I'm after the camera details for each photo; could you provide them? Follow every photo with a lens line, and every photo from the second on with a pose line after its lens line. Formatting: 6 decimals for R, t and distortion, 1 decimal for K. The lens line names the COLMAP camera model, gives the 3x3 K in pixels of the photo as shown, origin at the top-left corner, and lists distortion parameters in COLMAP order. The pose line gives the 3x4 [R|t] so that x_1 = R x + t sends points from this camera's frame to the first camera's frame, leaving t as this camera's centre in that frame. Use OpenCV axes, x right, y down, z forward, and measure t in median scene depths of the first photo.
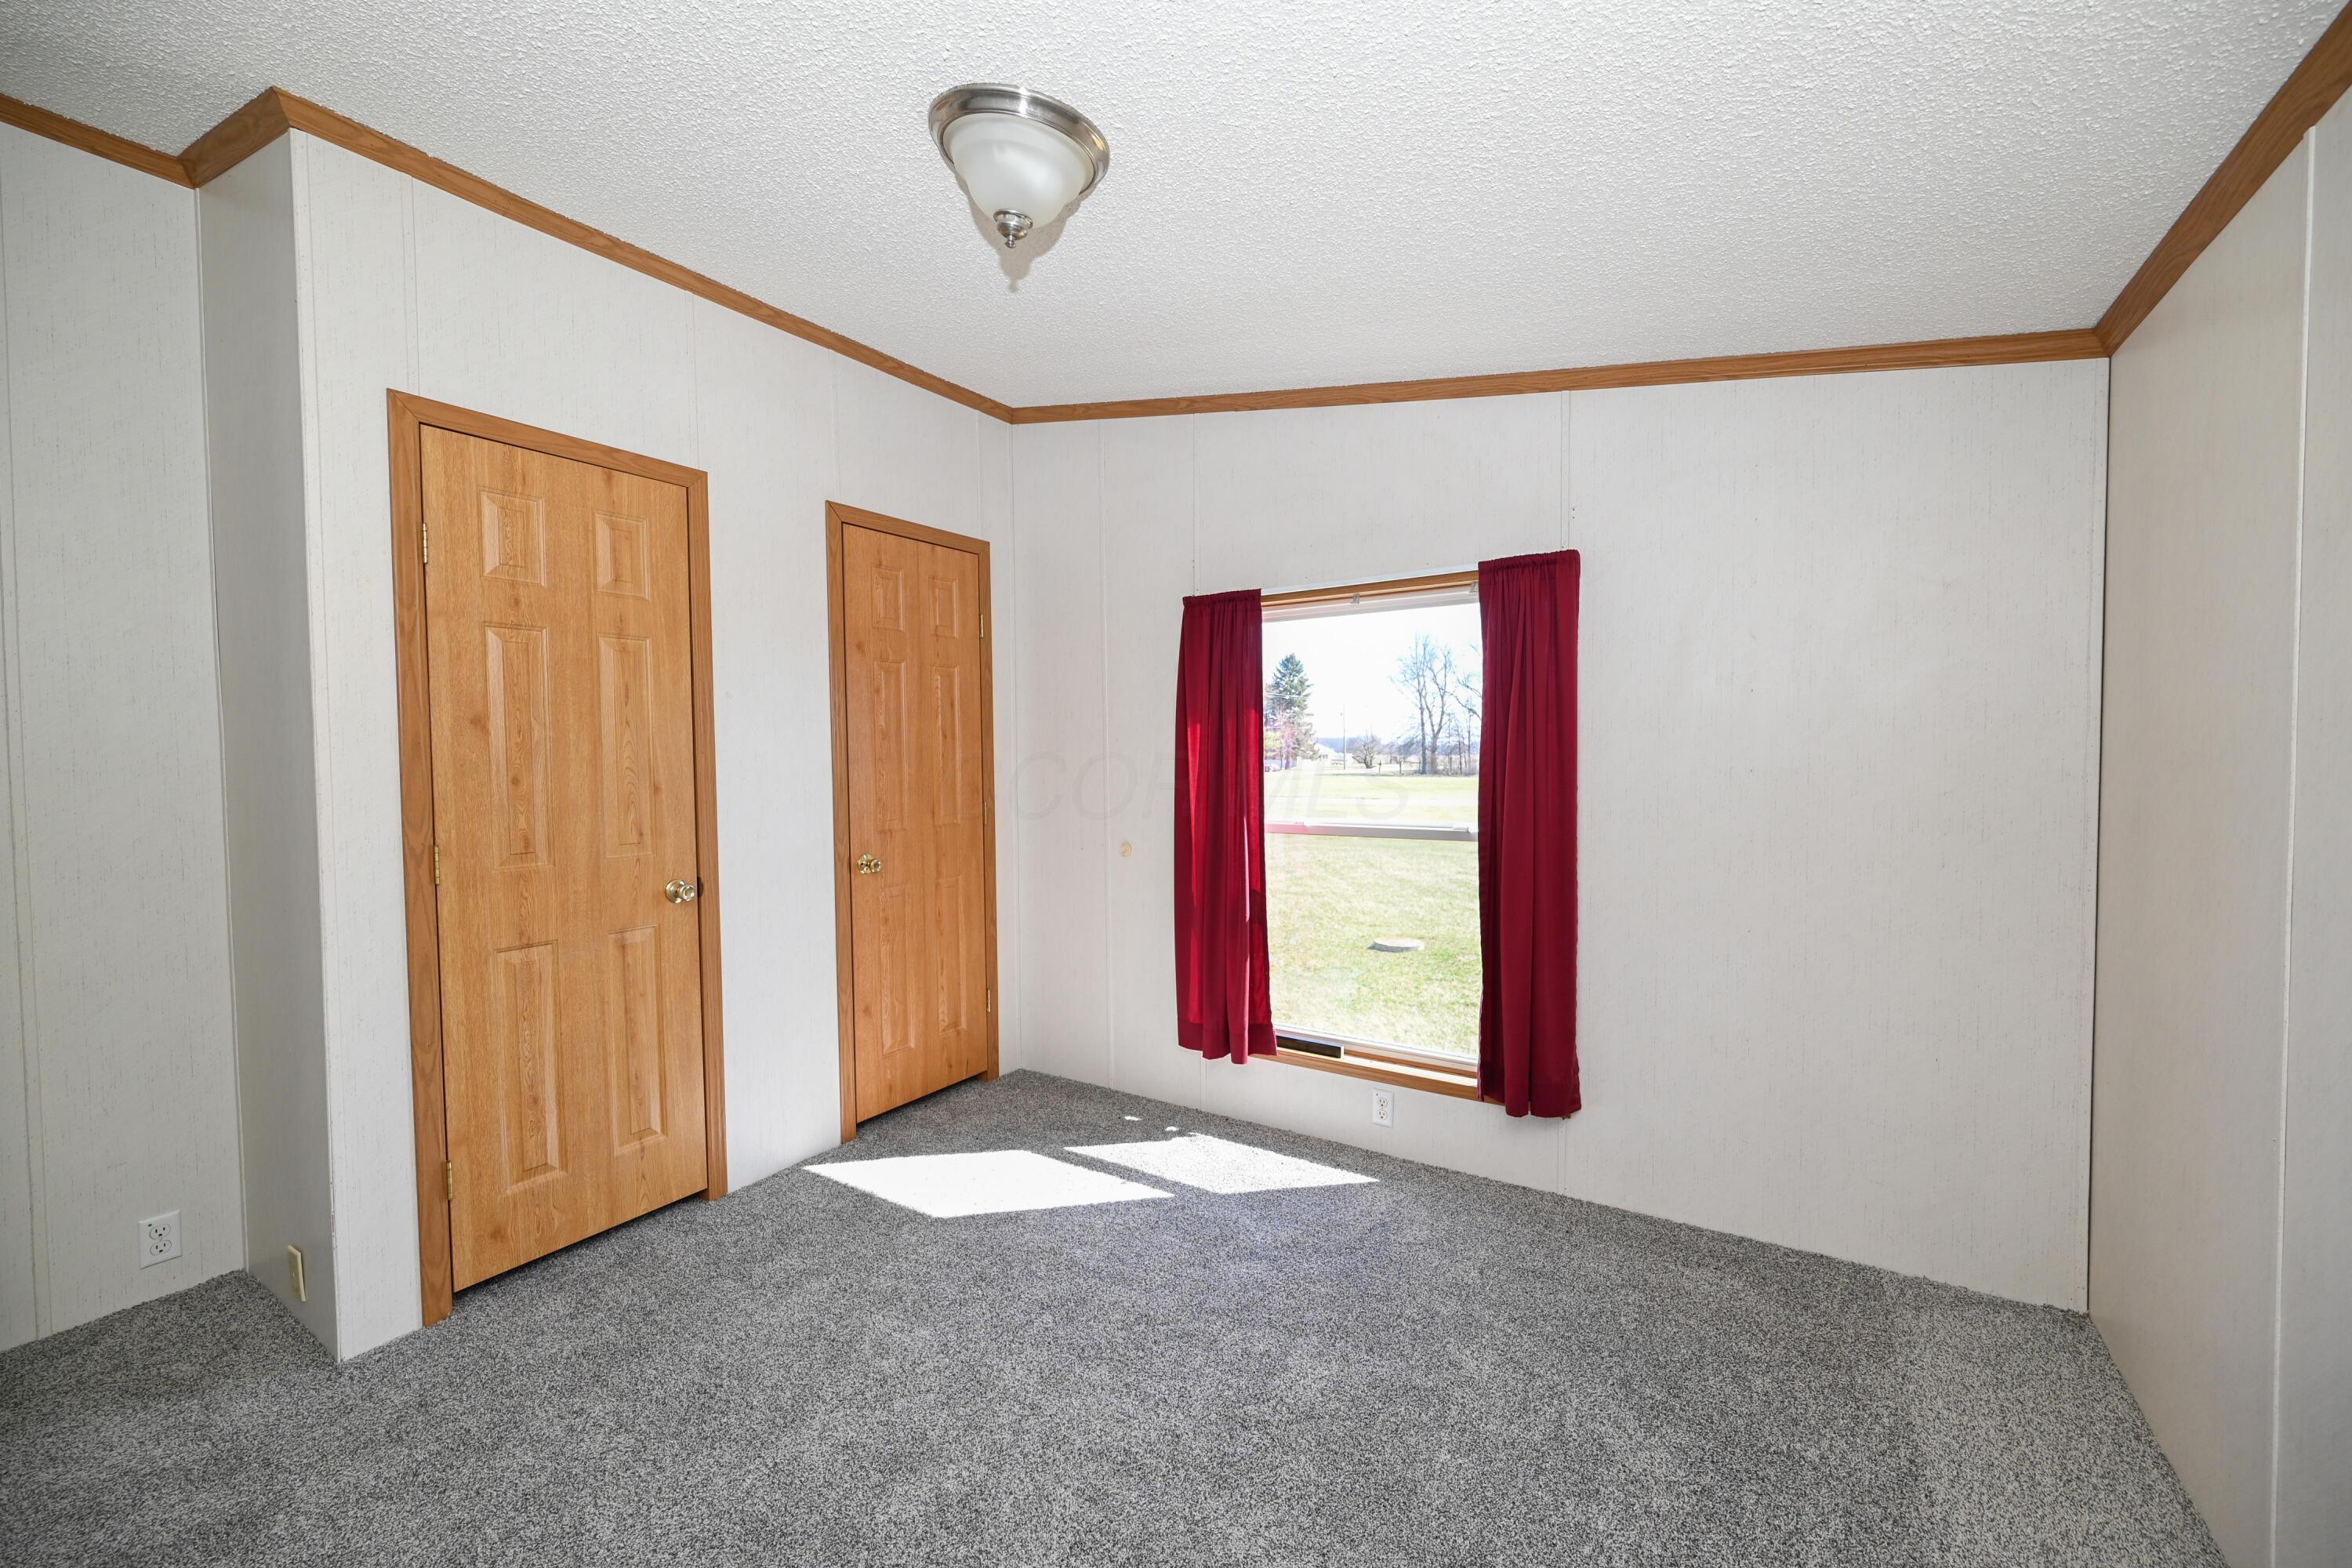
lens RADIAL K [[932.9, 0, 1165.1], [0, 932.9, 774.0], [0, 0, 1]] dist [0.000064, 0.000014]
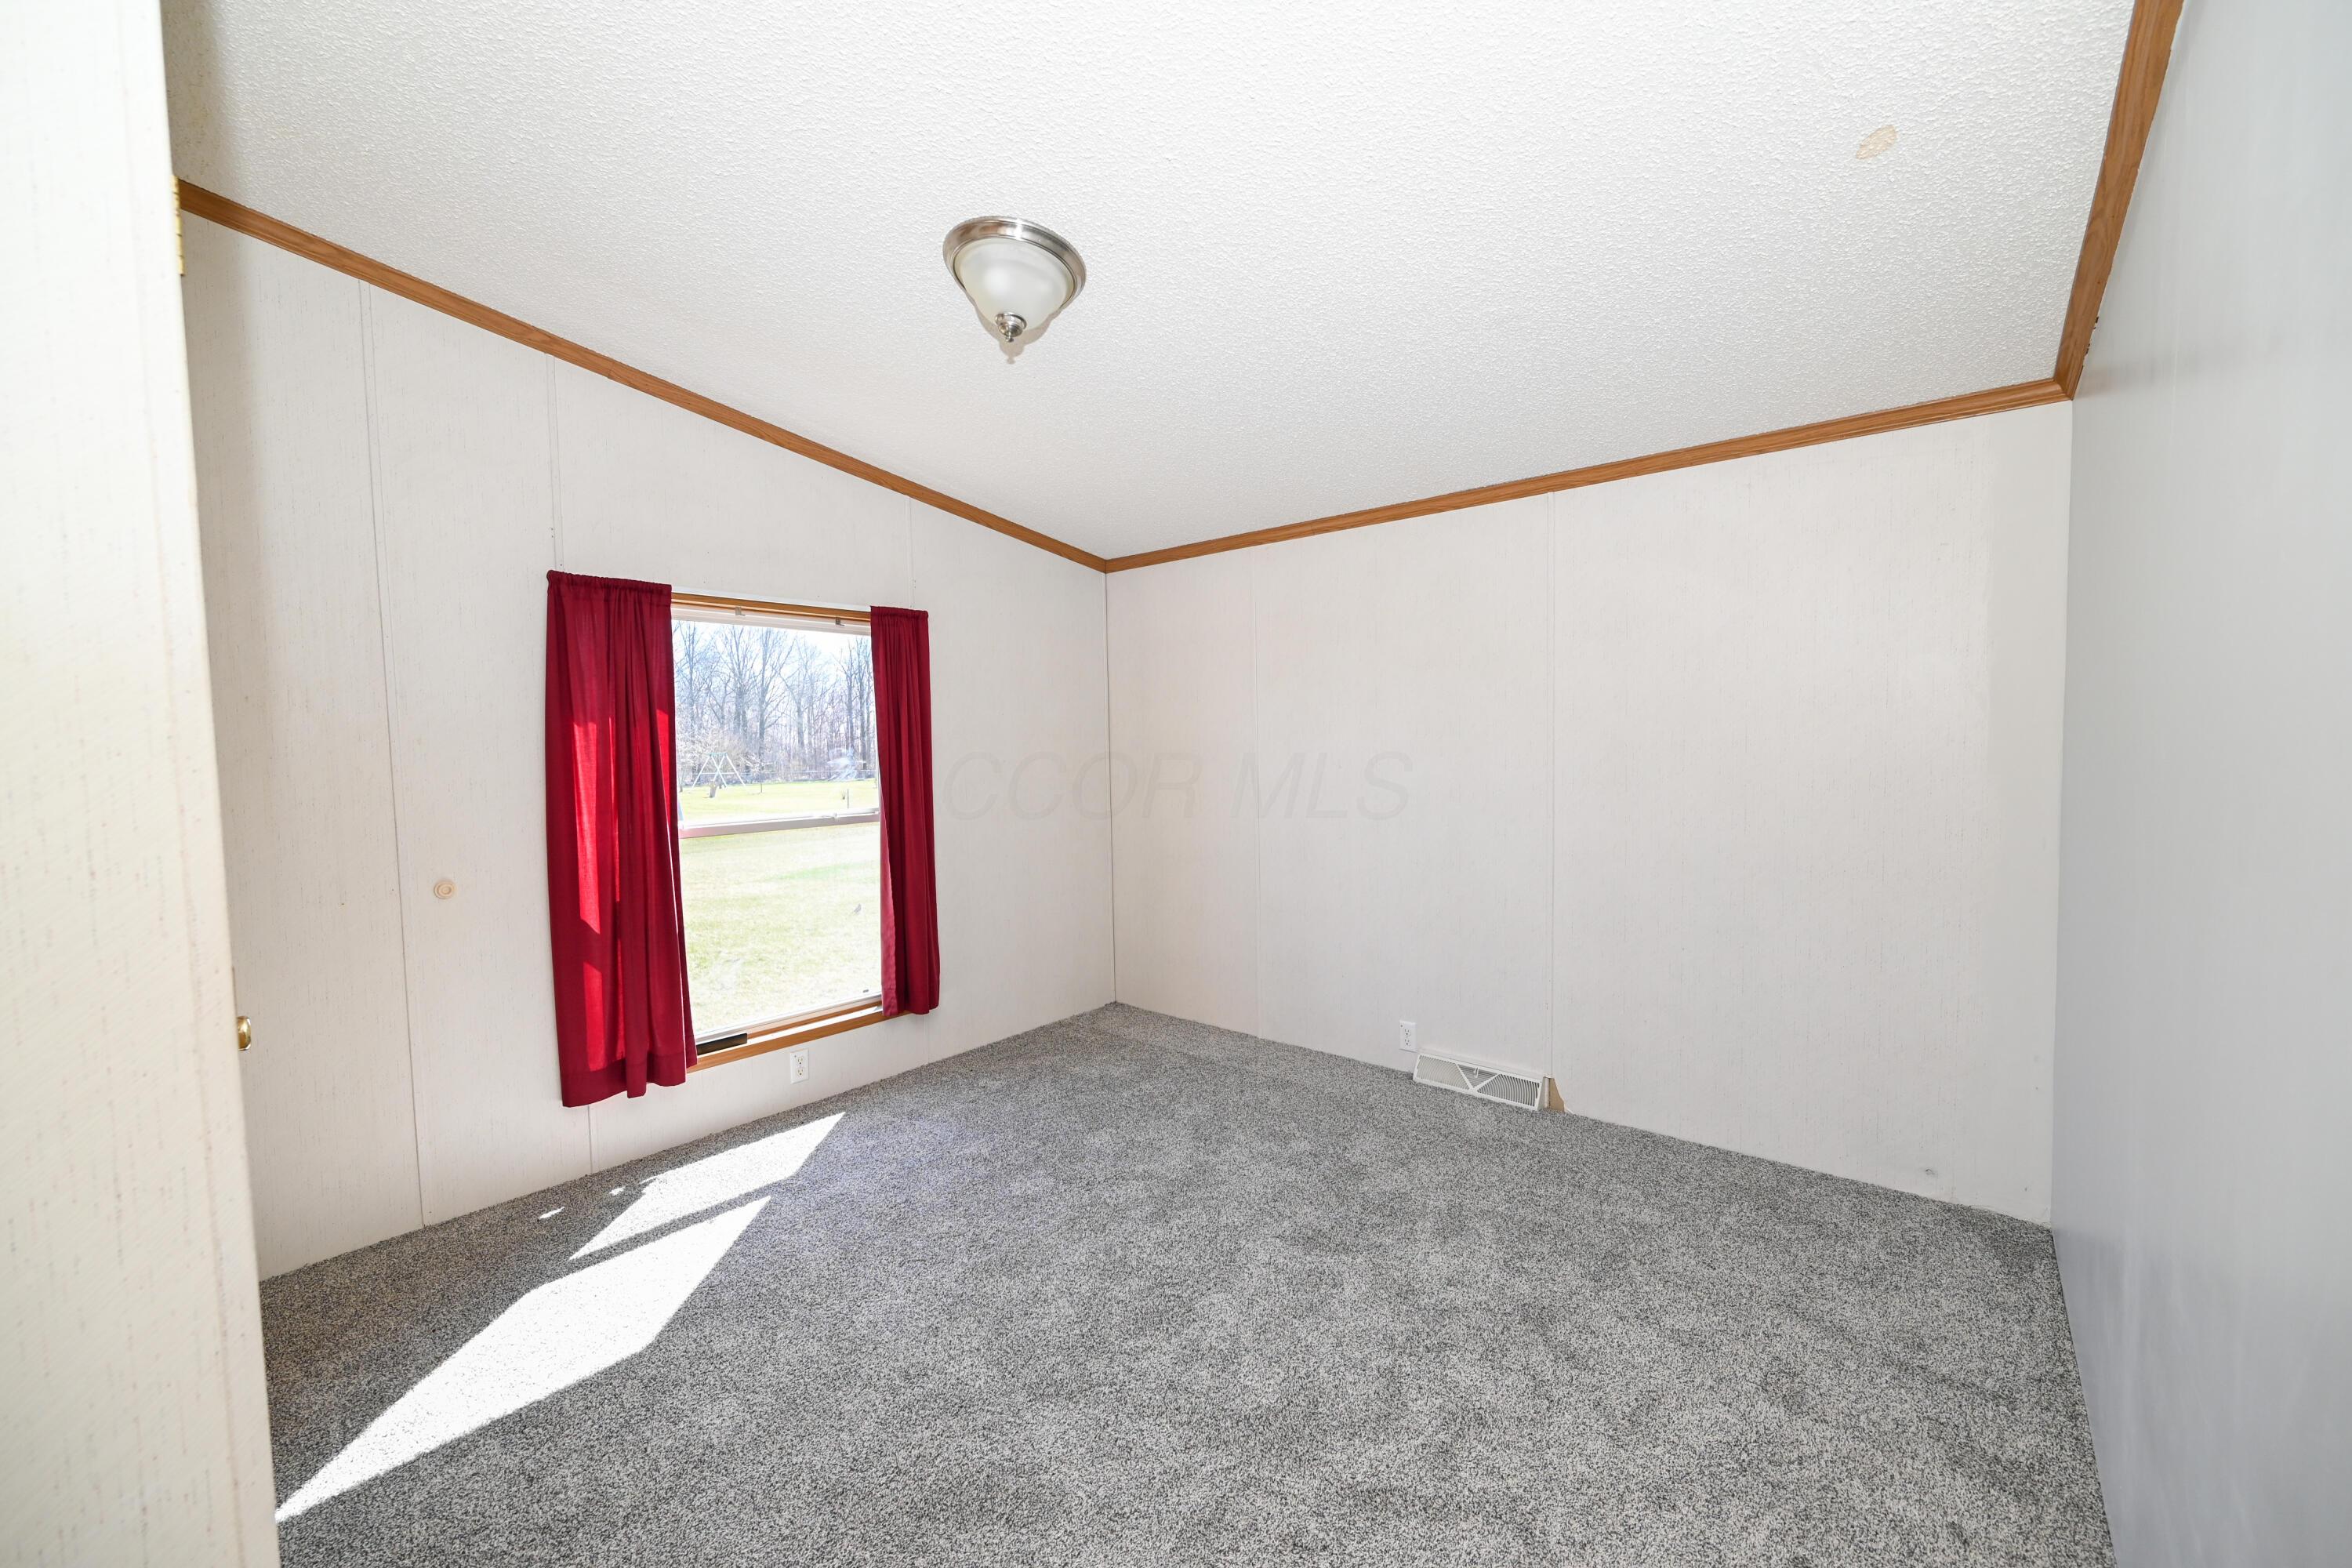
lens RADIAL K [[932.9, 0, 1184.4], [0, 932.9, 794.4], [0, 0, 1]] dist [0.000064, 0.000014]
pose [[0.117253, -0.048525, 0.991916, -0.917312], [0.043080, 0.998114, 0.043735, -0.003433], [-0.992167, 0.037603, 0.119122, 0.427059]]
